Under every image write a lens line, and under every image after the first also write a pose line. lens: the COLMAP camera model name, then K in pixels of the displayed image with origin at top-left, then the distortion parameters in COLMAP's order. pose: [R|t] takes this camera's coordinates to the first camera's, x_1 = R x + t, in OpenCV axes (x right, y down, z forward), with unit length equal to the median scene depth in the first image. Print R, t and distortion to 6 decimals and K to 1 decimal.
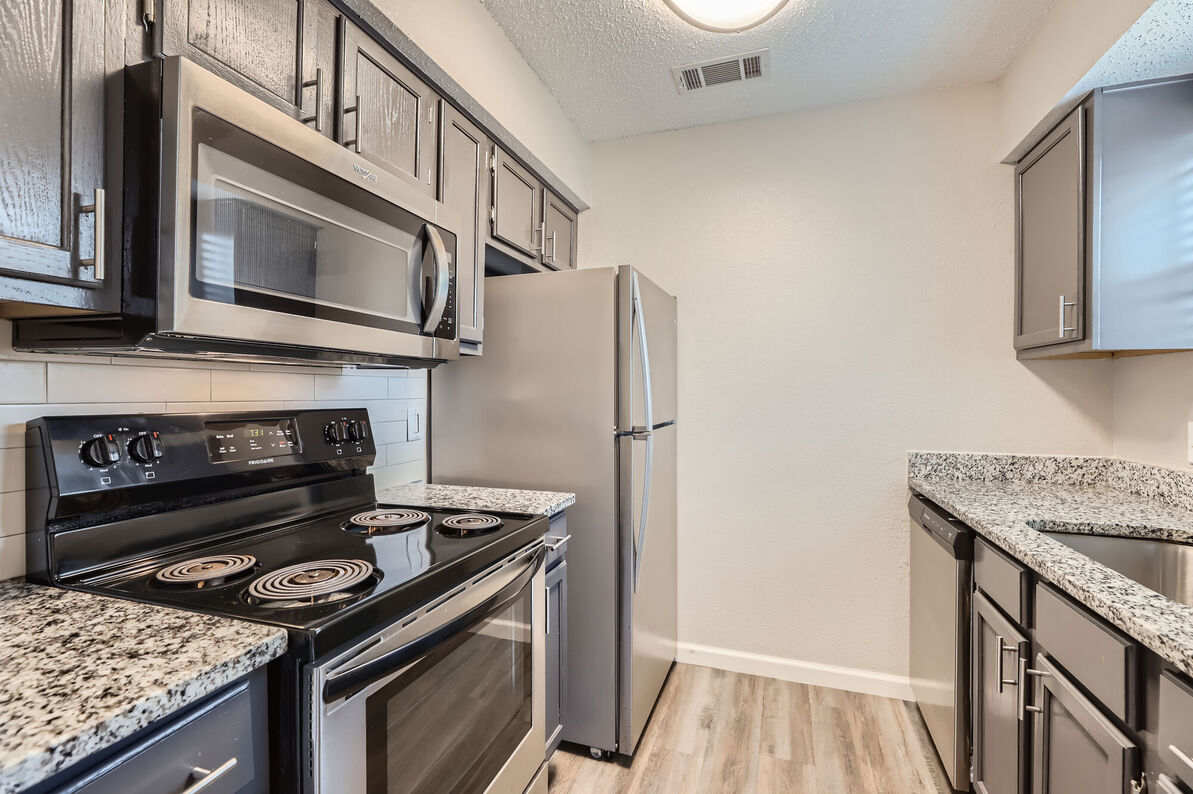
lens RADIAL K [[536.5, 0, 605.7], [0, 536.5, 393.0], [0, 0, 1]] dist [-0.006331, 0.000006]
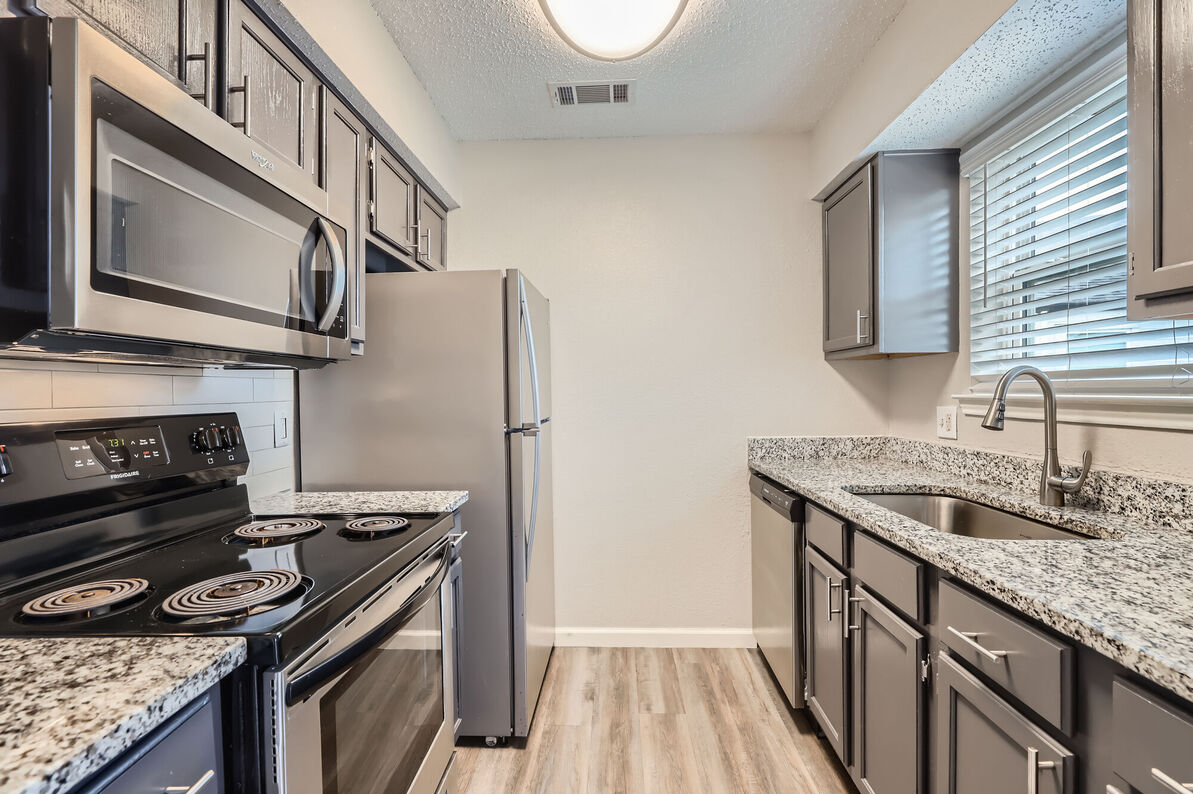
lens RADIAL K [[536.5, 0, 605.8], [0, 536.5, 395.0], [0, 0, 1]] dist [-0.006331, 0.000006]
pose [[0.956180, -0.017183, 0.292276, -0.107202], [0.015627, 0.999849, 0.007657, 0.001562], [-0.292364, -0.002754, 0.956303, -0.053028]]
